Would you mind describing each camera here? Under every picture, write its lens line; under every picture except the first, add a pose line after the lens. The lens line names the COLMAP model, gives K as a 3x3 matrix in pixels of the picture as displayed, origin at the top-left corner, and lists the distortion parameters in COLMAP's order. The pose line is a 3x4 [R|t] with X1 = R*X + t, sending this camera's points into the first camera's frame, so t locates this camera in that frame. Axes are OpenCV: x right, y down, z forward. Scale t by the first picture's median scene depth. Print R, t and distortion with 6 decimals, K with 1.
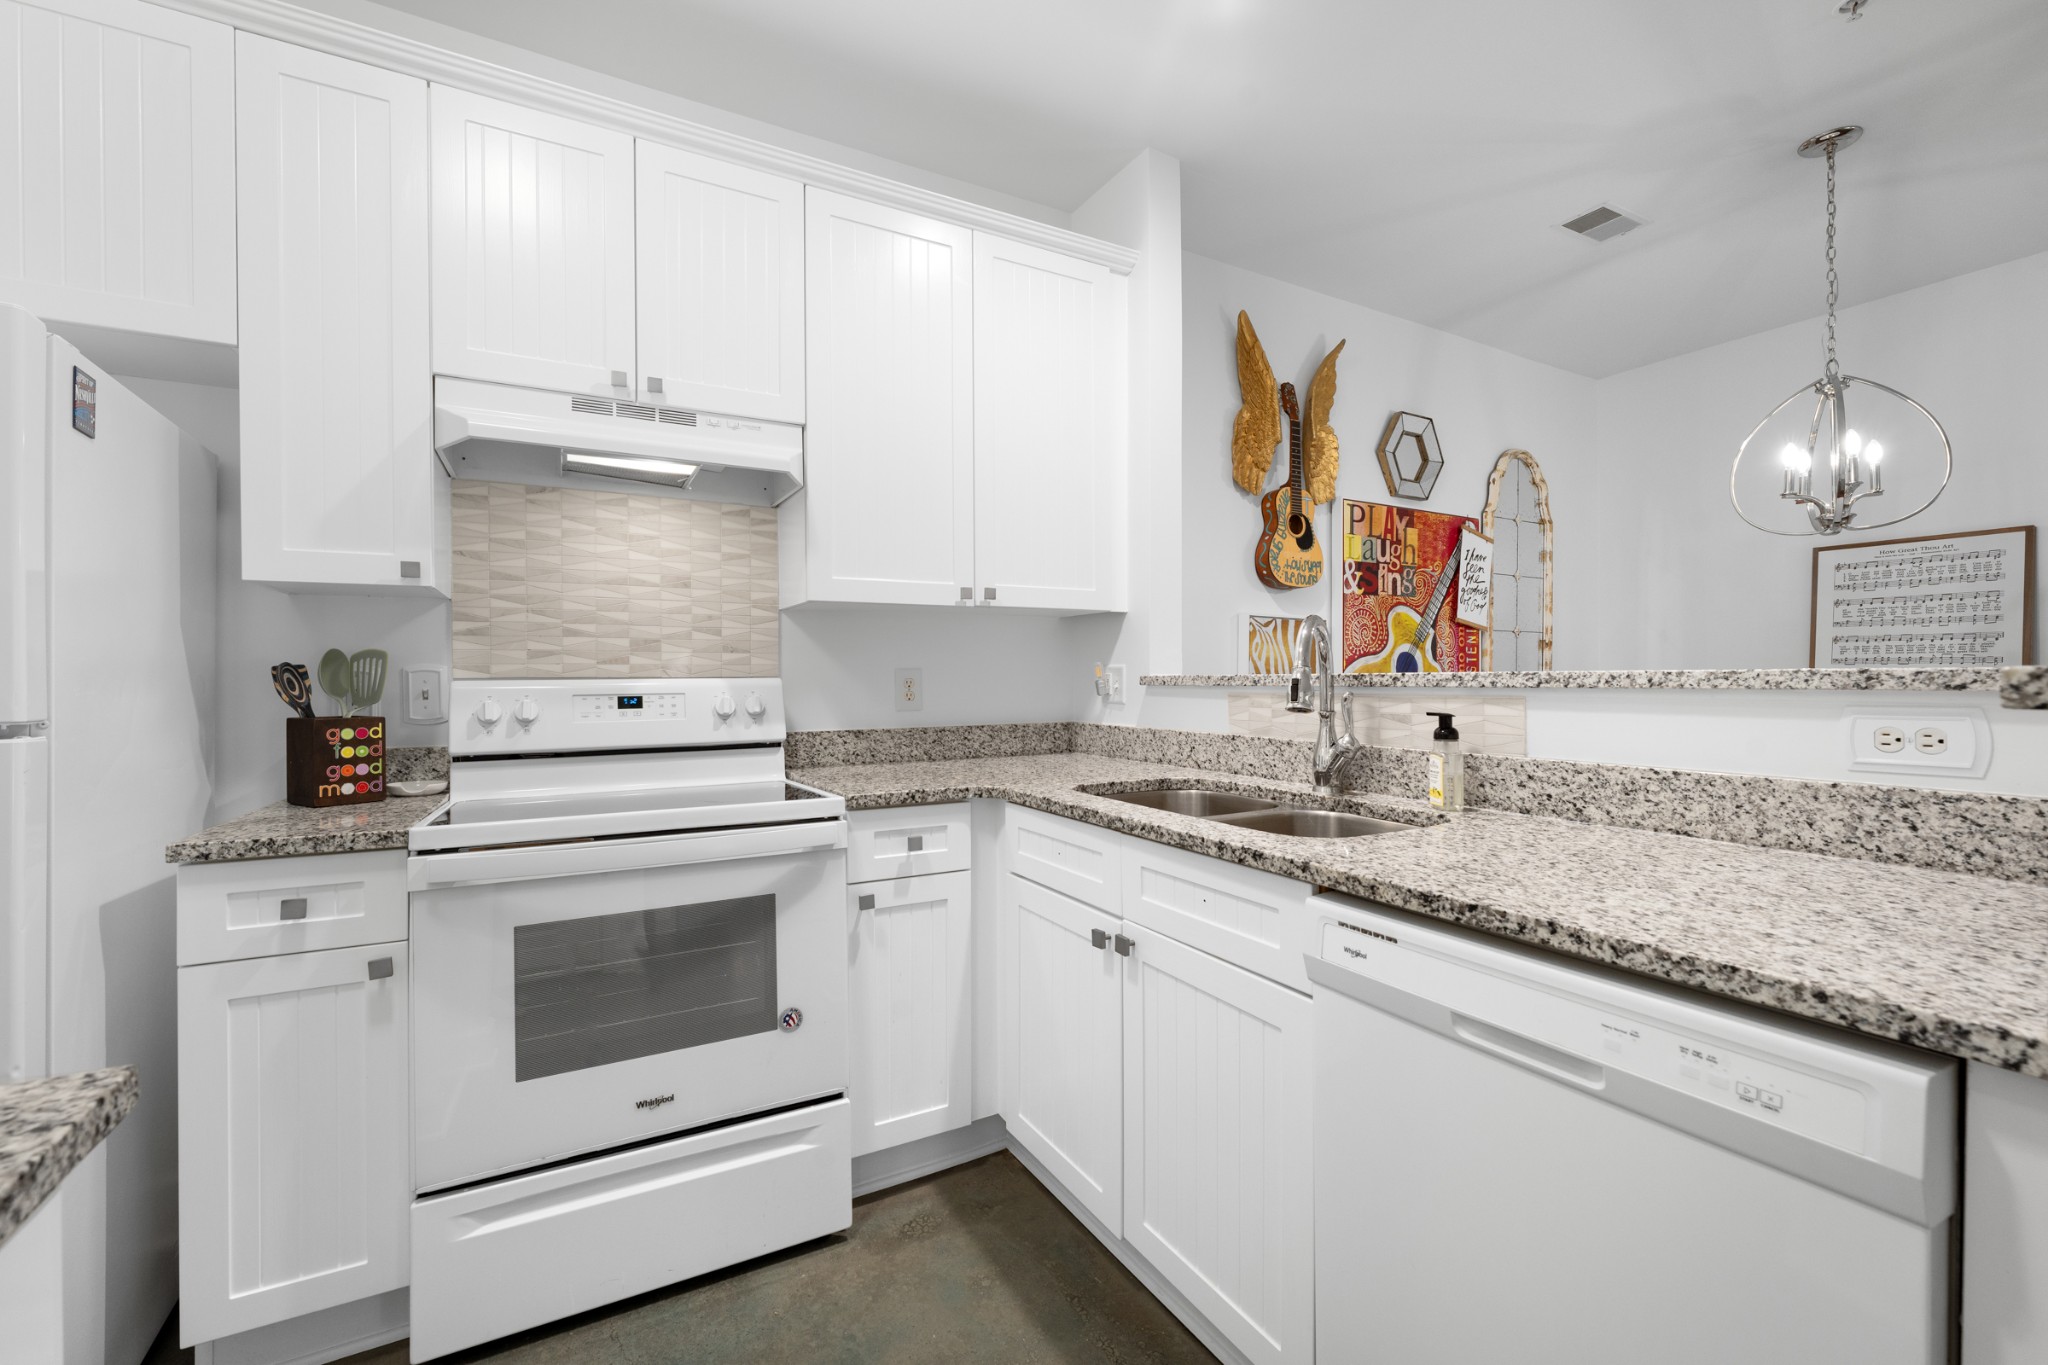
lens RADIAL K [[837.3, 0, 1024.5], [0, 837.3, 680.4], [0, 0, 1]] dist [-0.006508, -0.000078]
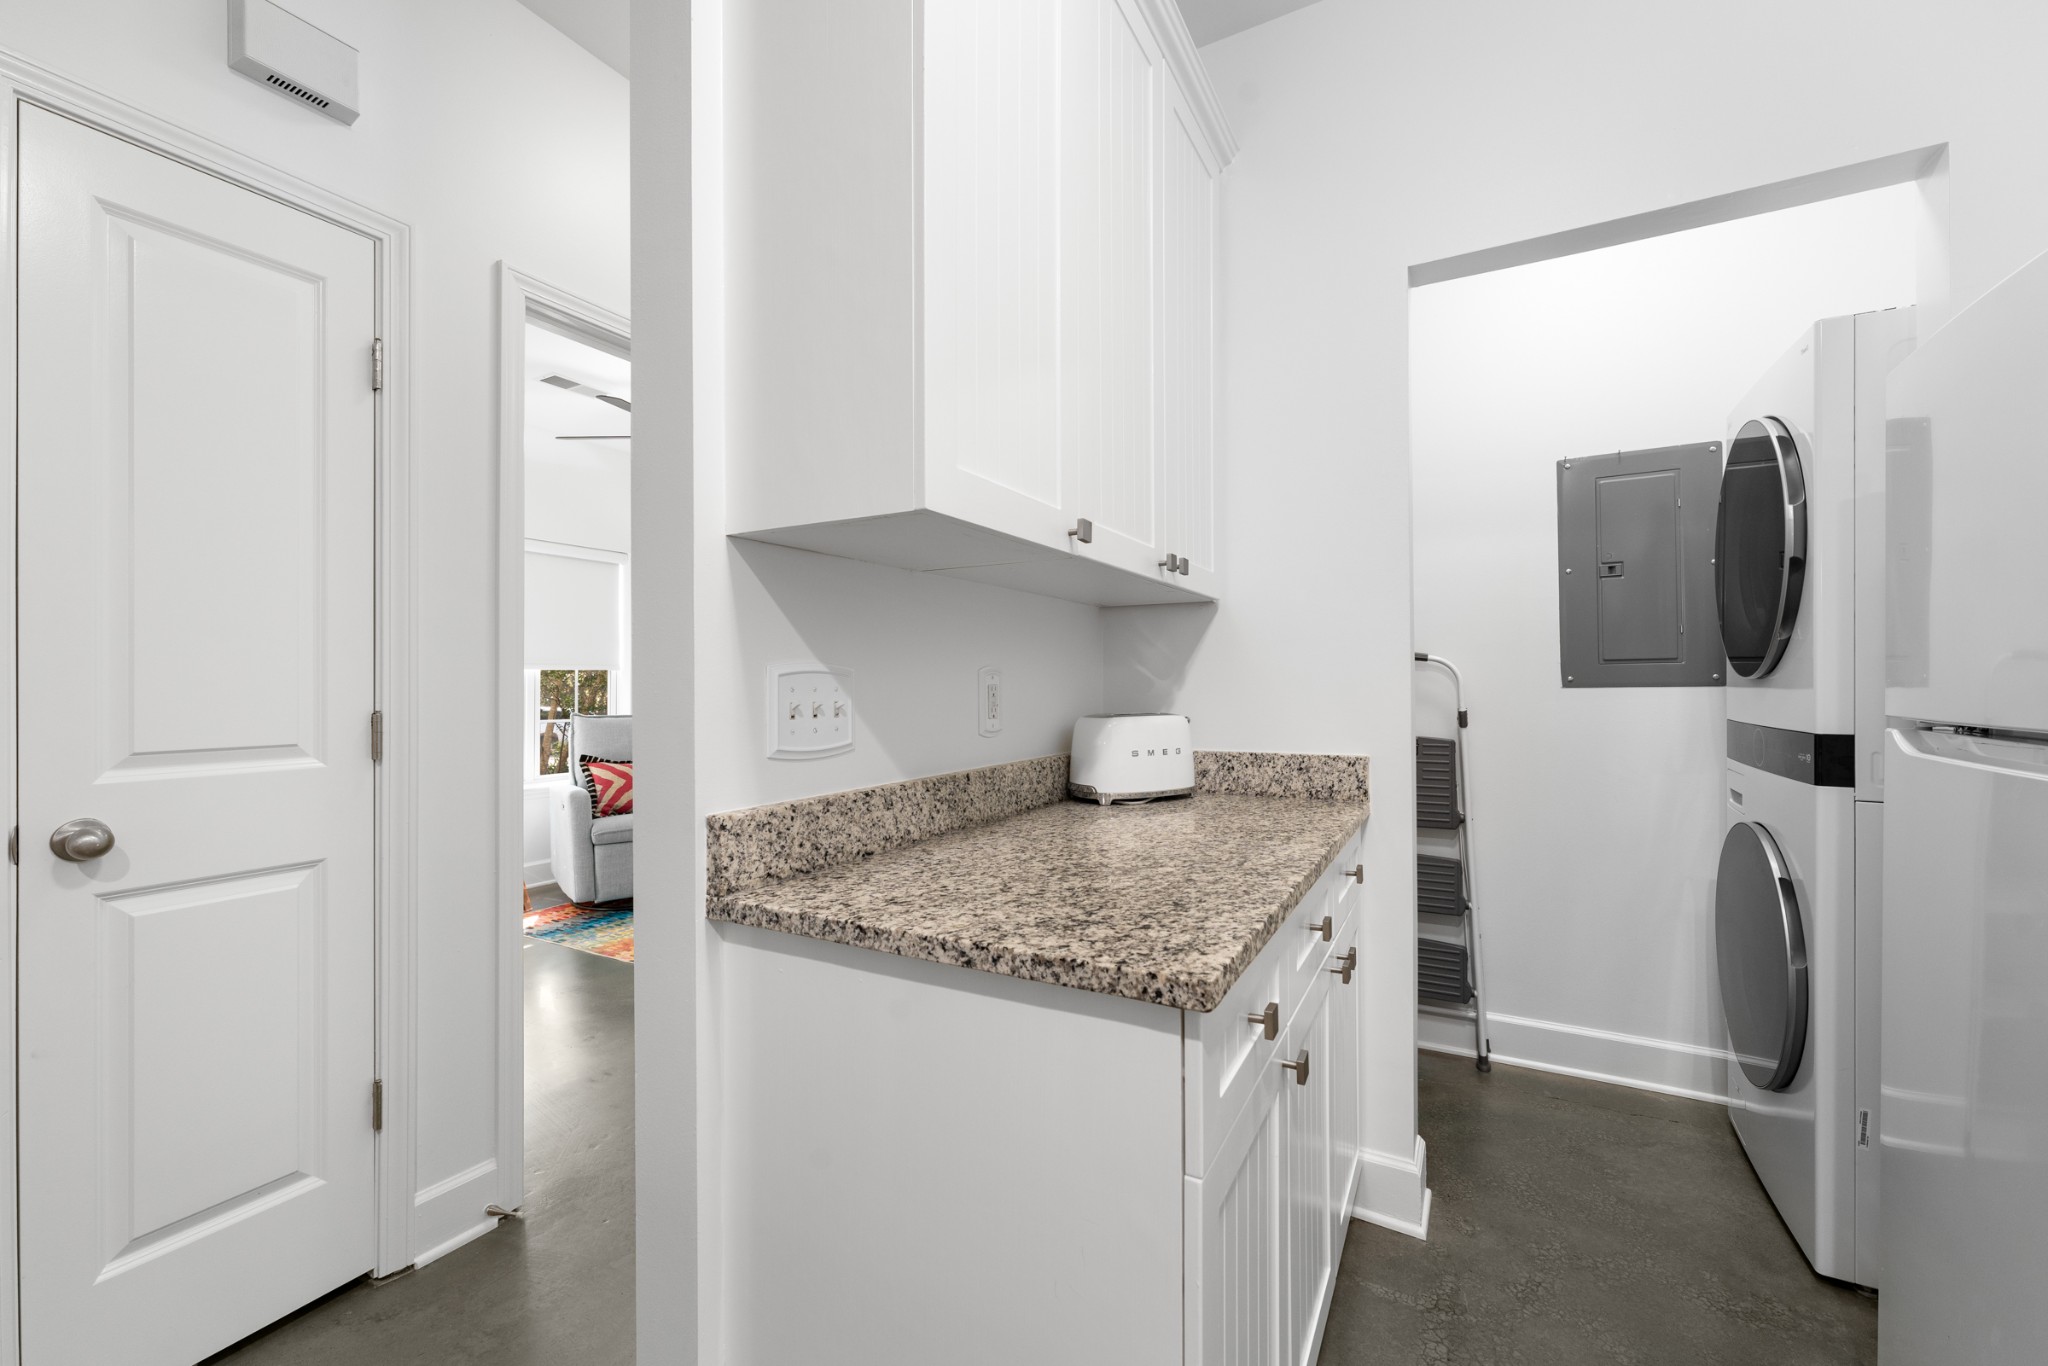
lens RADIAL K [[824.4, 0, 1024.0], [0, 824.4, 683.0], [0, 0, 1]] dist [-0.000273, 0.000207]
pose [[-0.848964, 0.006792, -0.528408, -0.041926], [0.003235, 0.999965, 0.007657, -0.005203], [0.528441, 0.004792, -0.848956, 0.558788]]
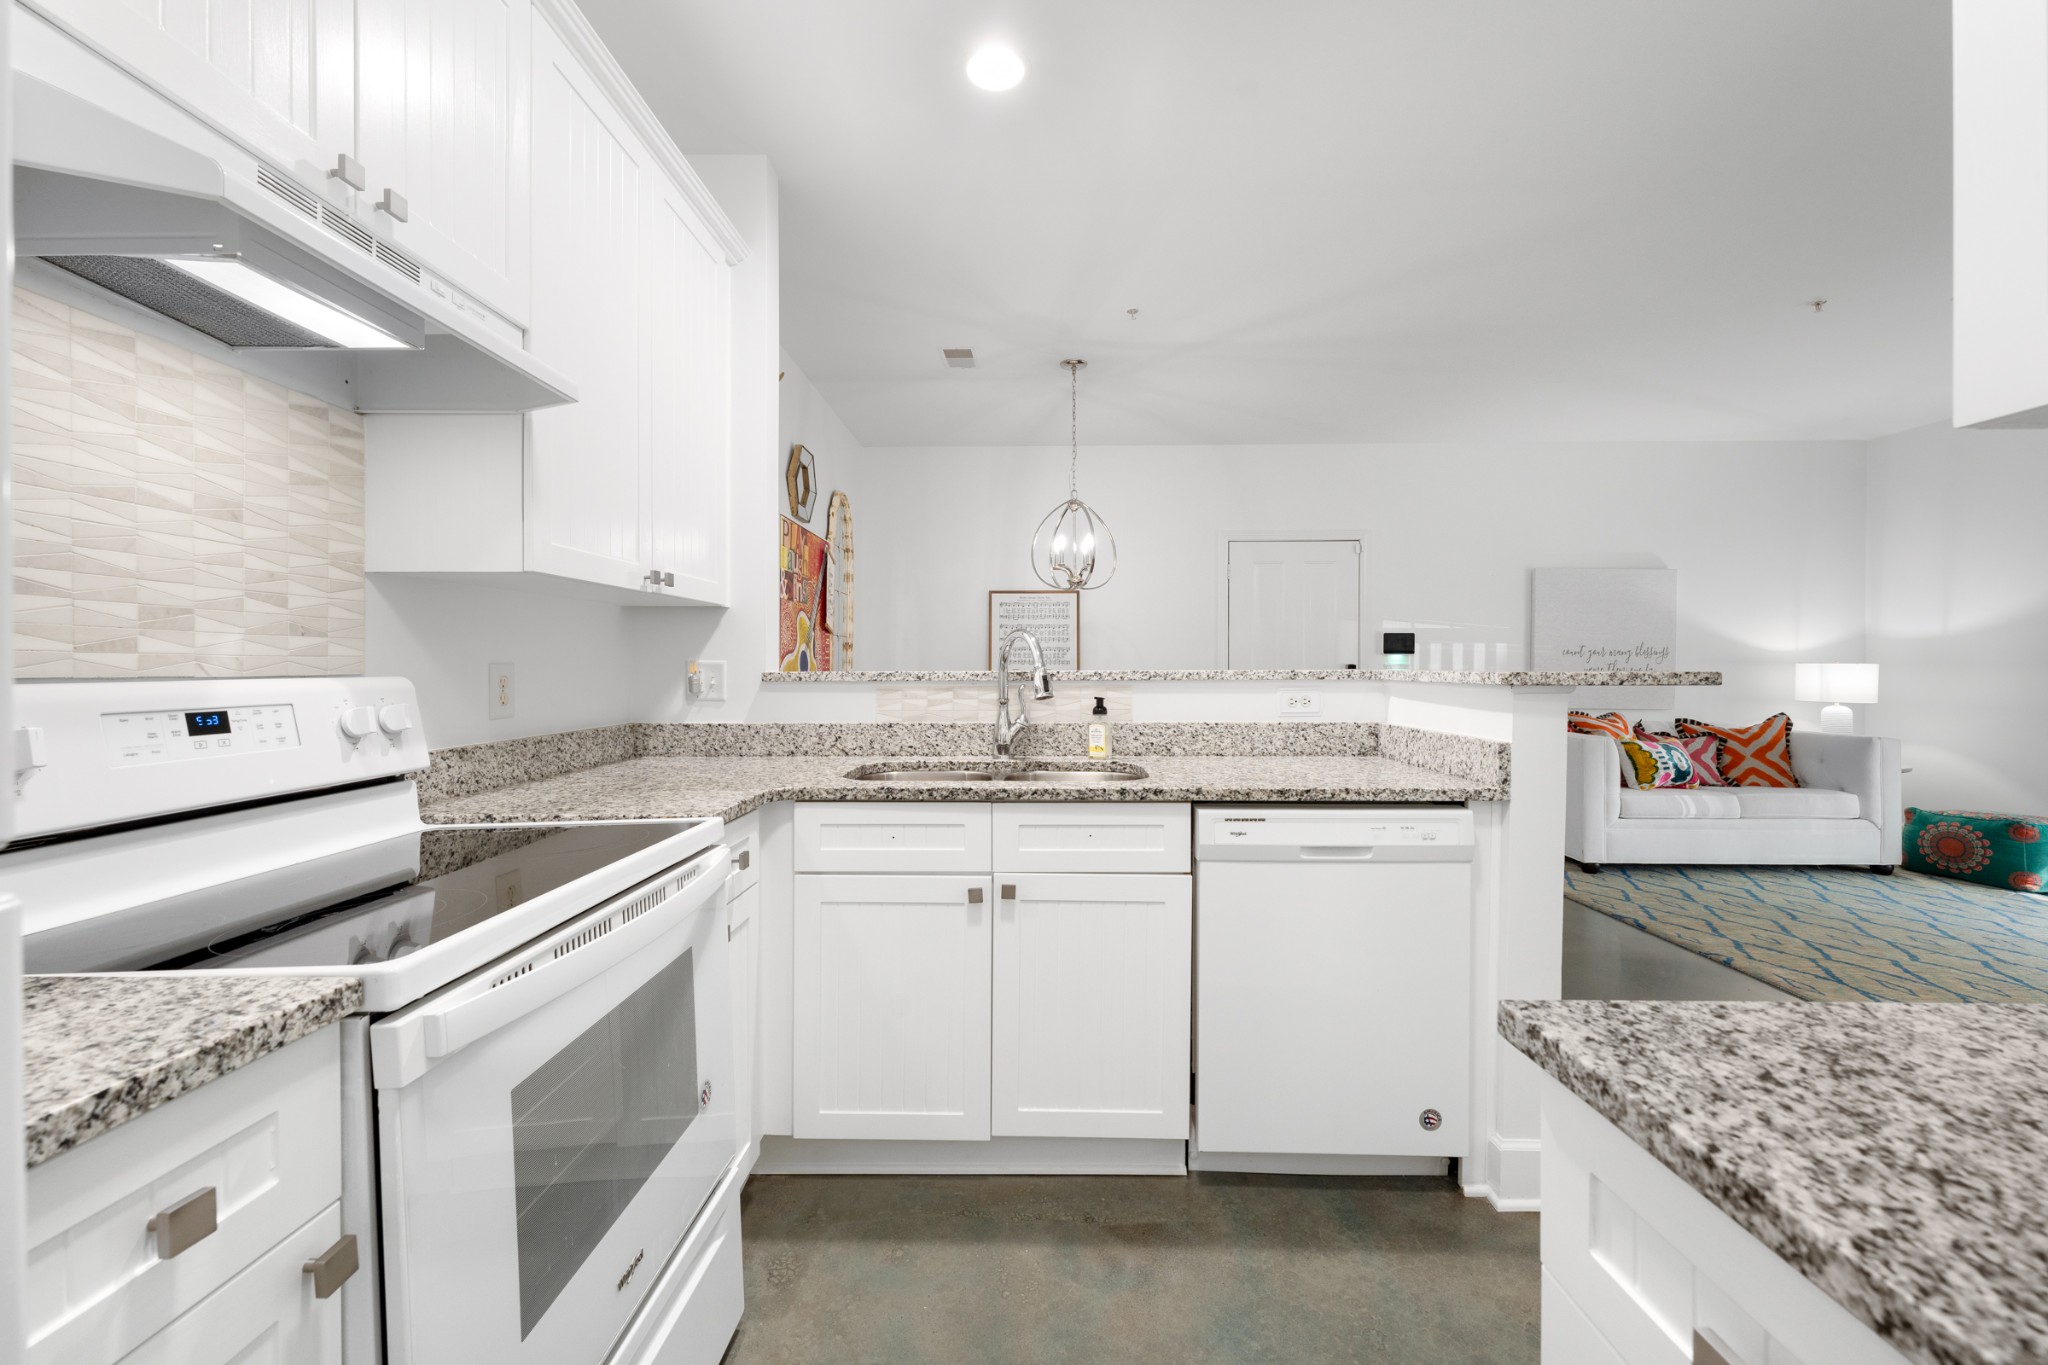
lens RADIAL K [[821.5, 0, 1020.0], [0, 821.5, 668.7], [0, 0, 1]] dist [-0.000127, 0.000276]
pose [[0.507042, 0.002040, 0.861919, -0.712643], [0.002420, 0.999990, -0.003791, -0.006505], [-0.861918, 0.004008, 0.507032, 0.285522]]
